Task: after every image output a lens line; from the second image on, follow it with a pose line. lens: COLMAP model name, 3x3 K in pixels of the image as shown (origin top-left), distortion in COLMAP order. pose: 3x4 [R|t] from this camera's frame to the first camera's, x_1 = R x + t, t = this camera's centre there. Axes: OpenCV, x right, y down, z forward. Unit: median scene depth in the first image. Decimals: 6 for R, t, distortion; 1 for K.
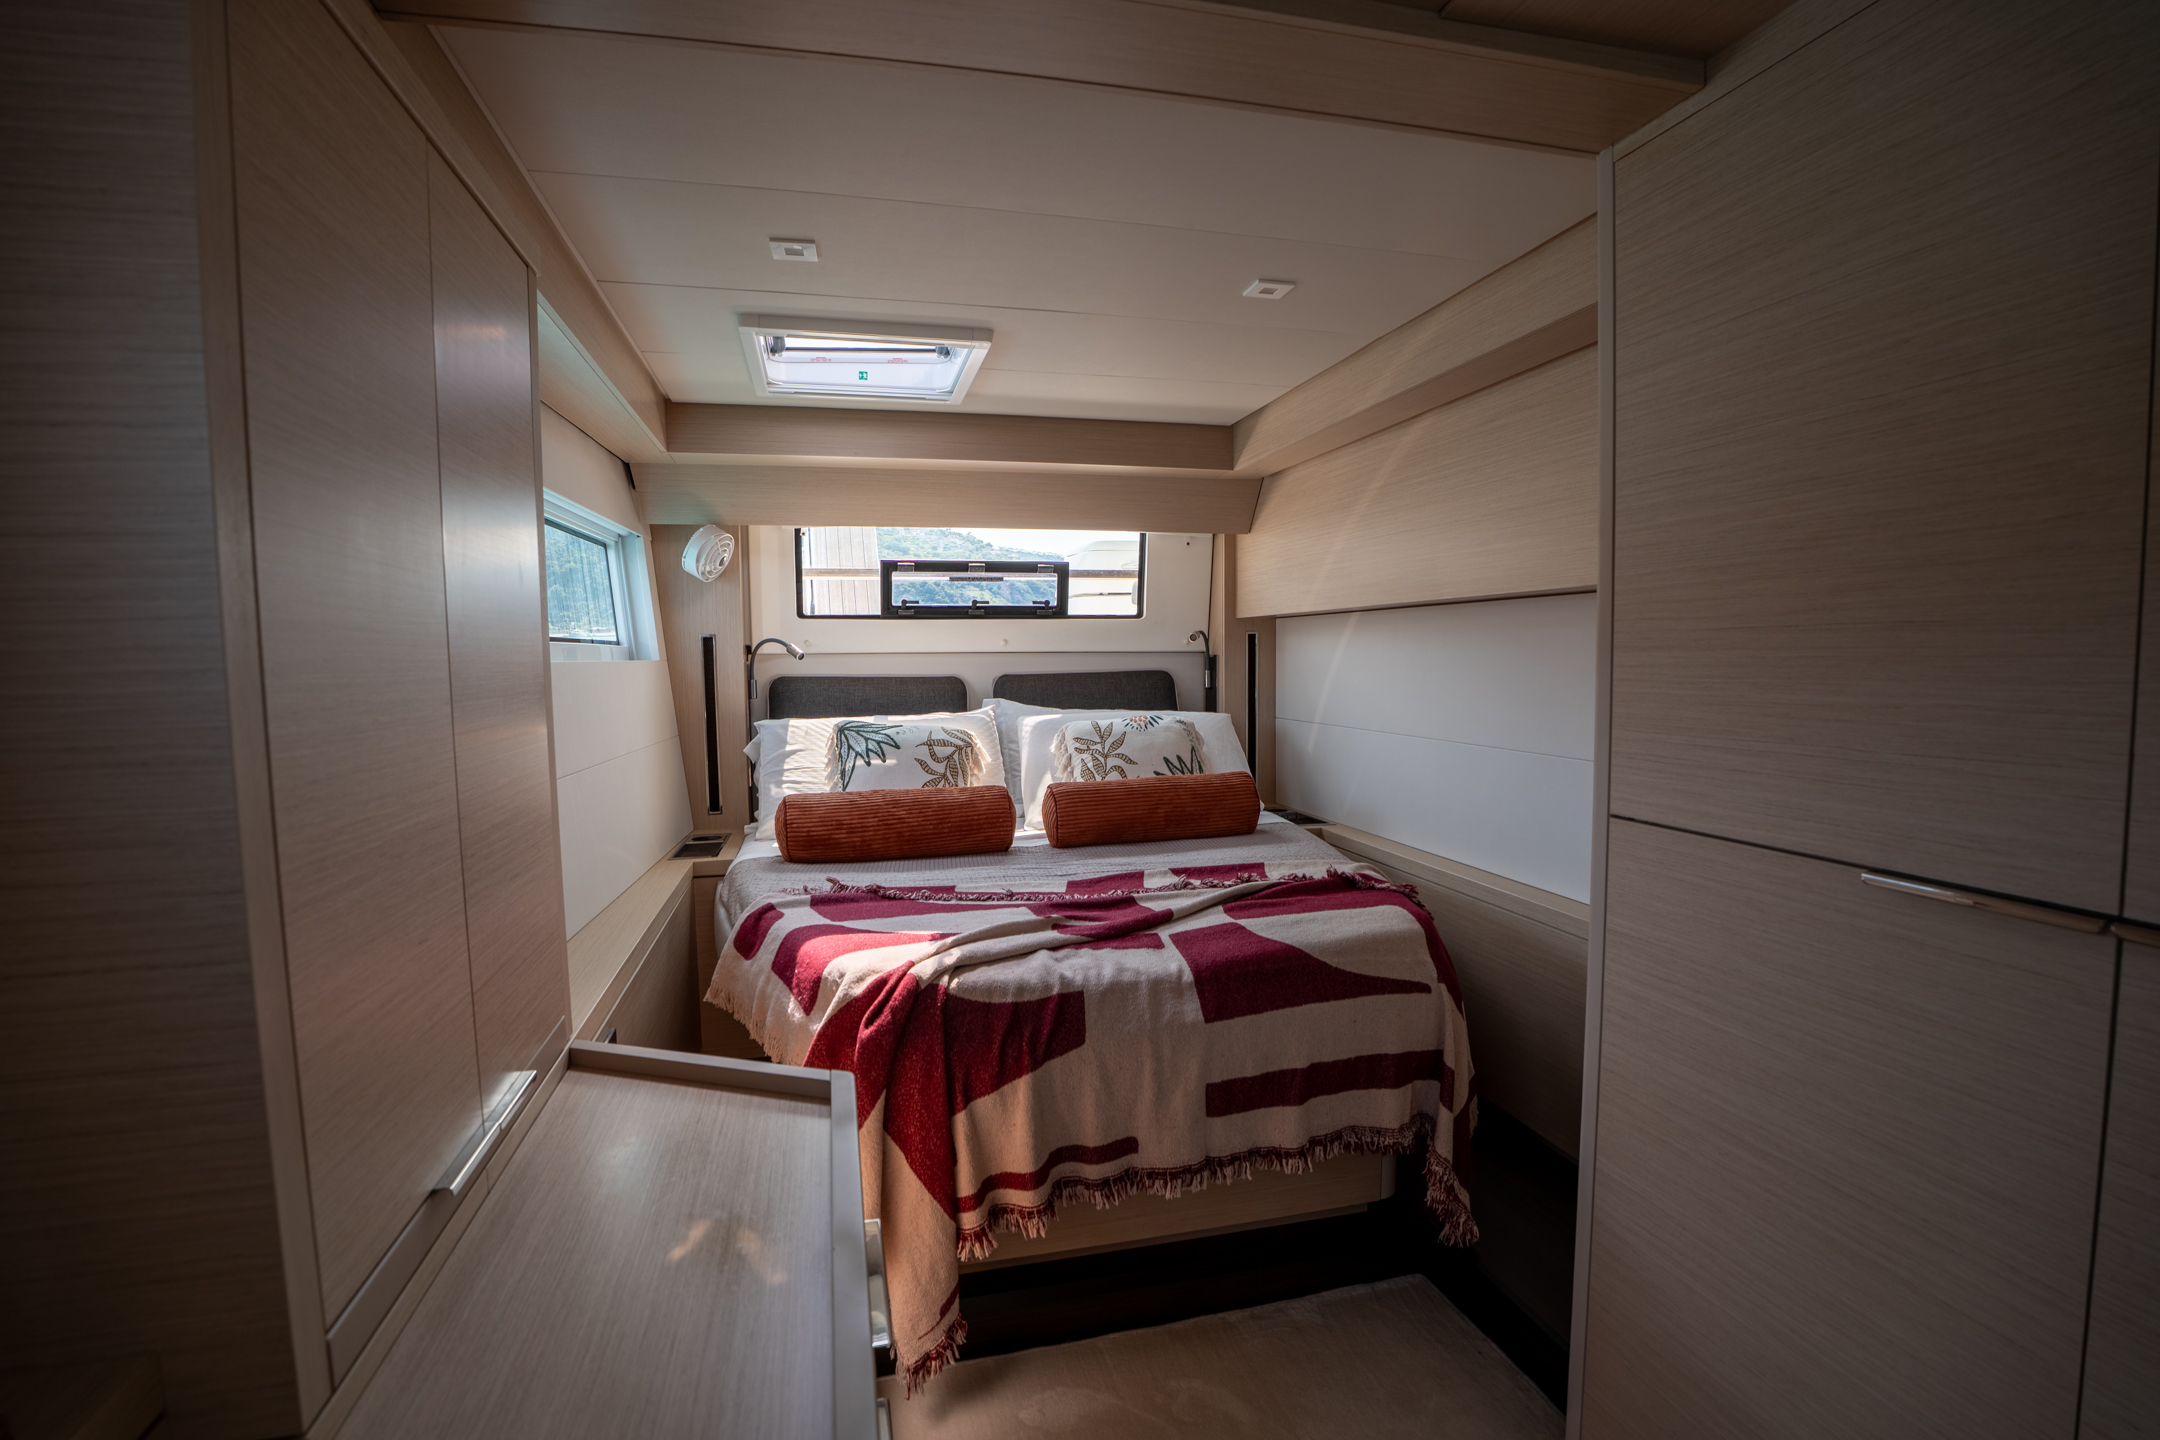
lens RADIAL K [[993.1, 0, 1071.5], [0, 993.1, 723.7], [0, 0, 1]] dist [-0.082880, 0.031970]
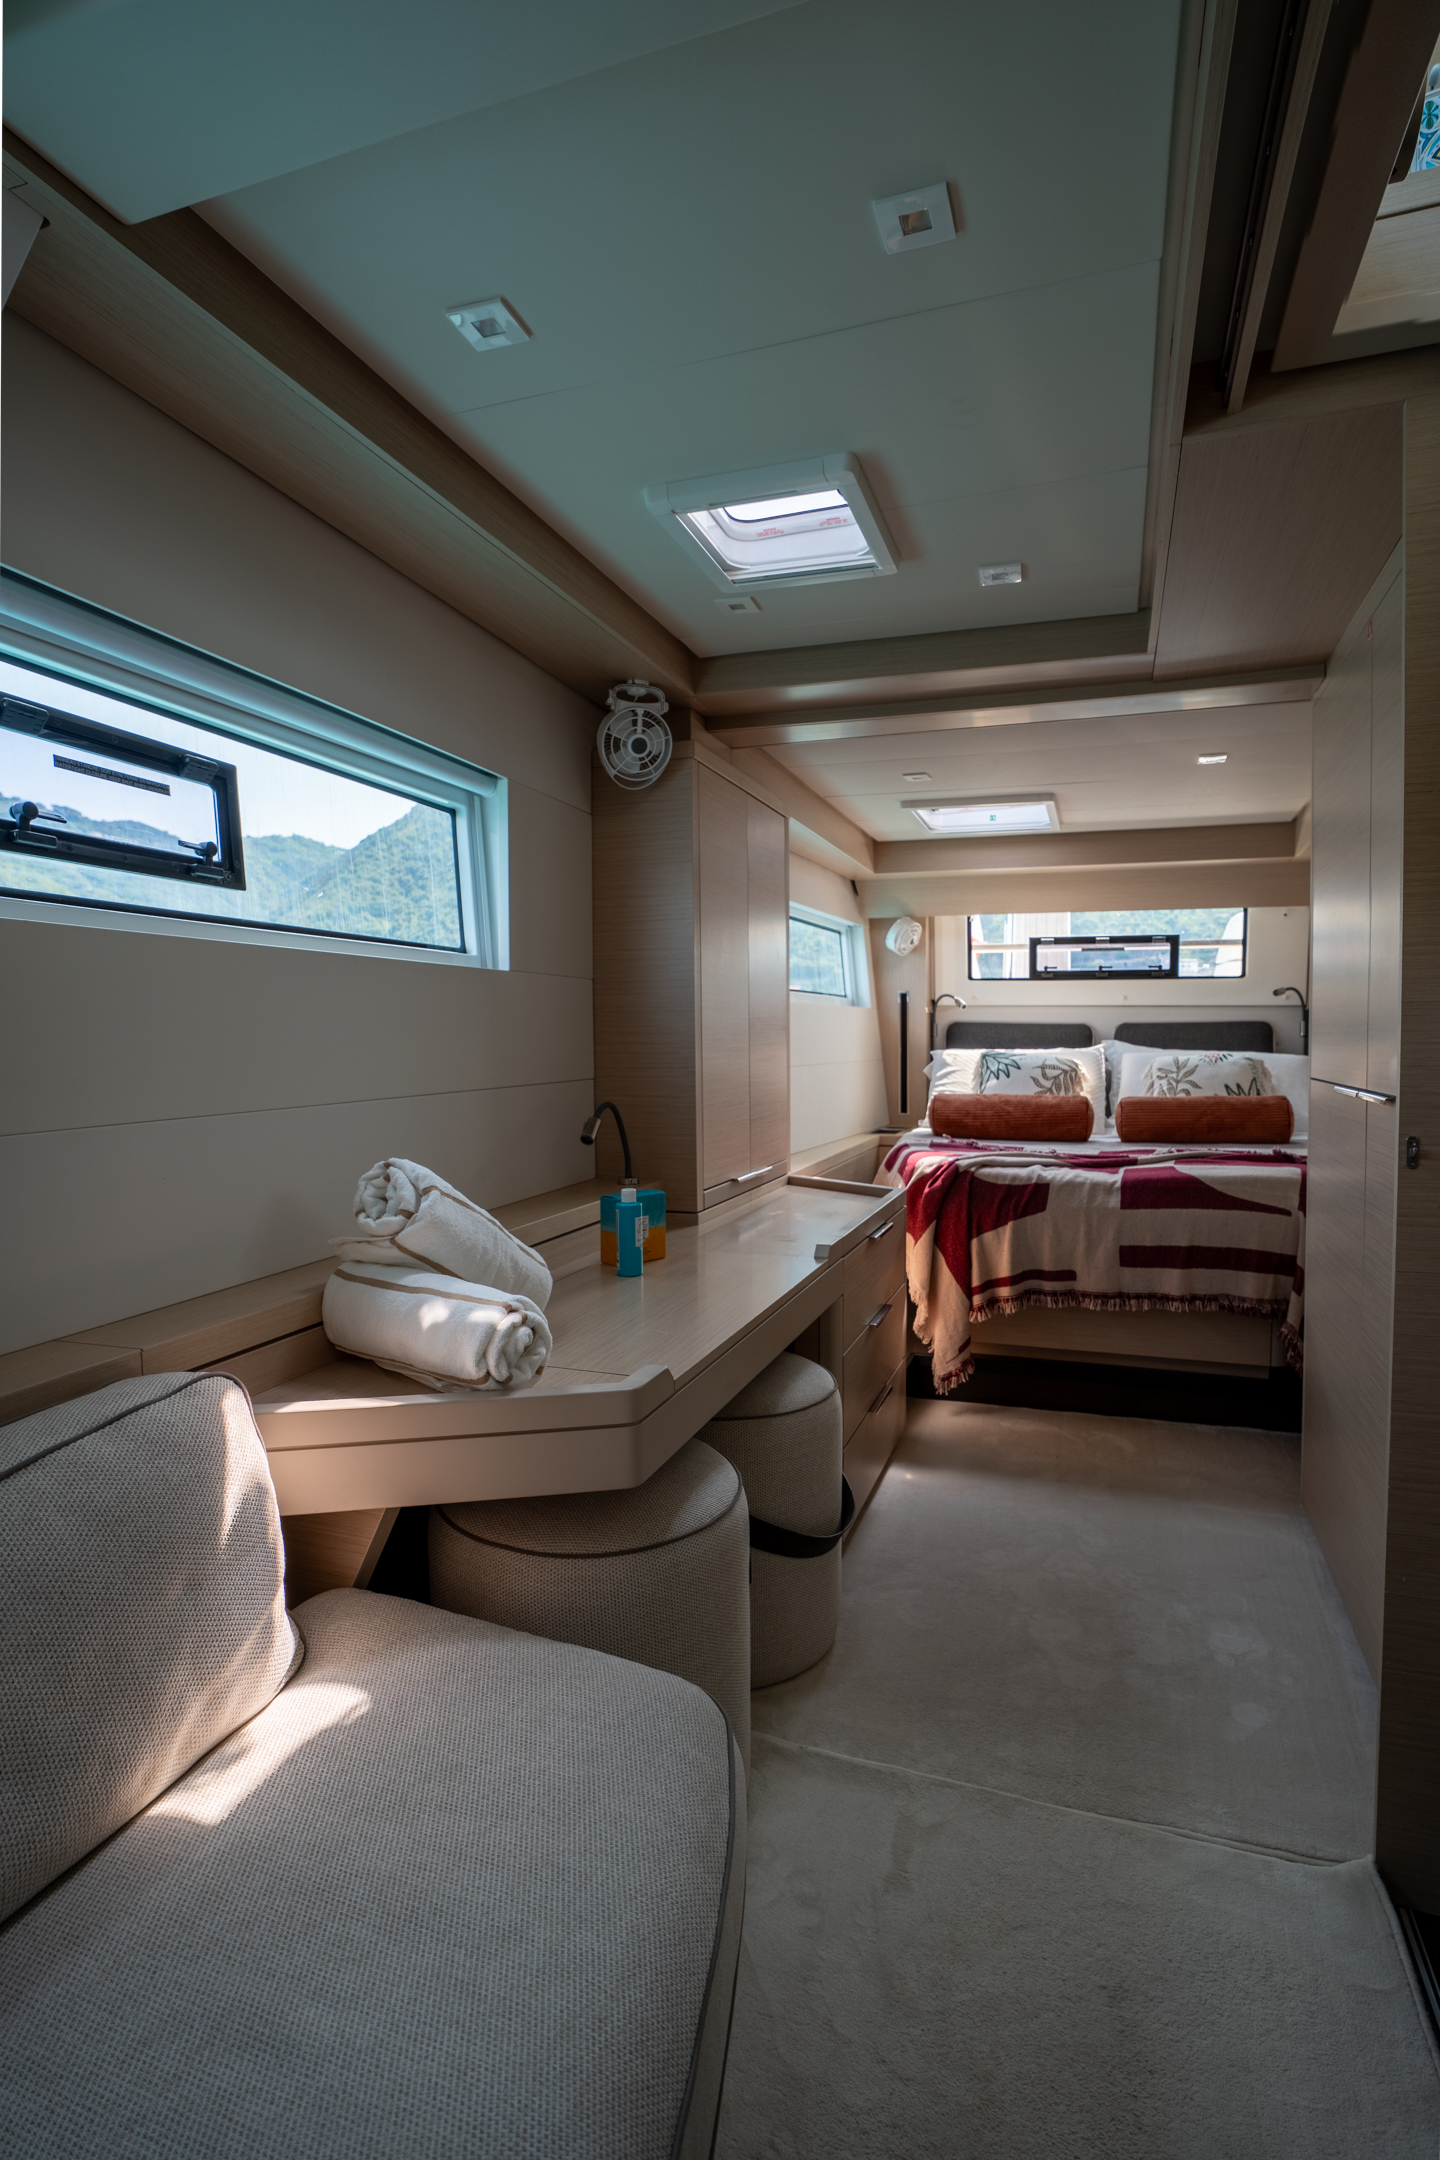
lens RADIAL K [[1133.4, 0, 787.4], [0, 1133.4, 1091.8], [0, 0, 1]] dist [-0.056363, 0.000053]
pose [[0.858064, 0.034555, -0.512379, 0.365787], [-0.045052, 0.998952, -0.008077, 0.083631], [0.511563, 0.030015, 0.858721, -0.559941]]
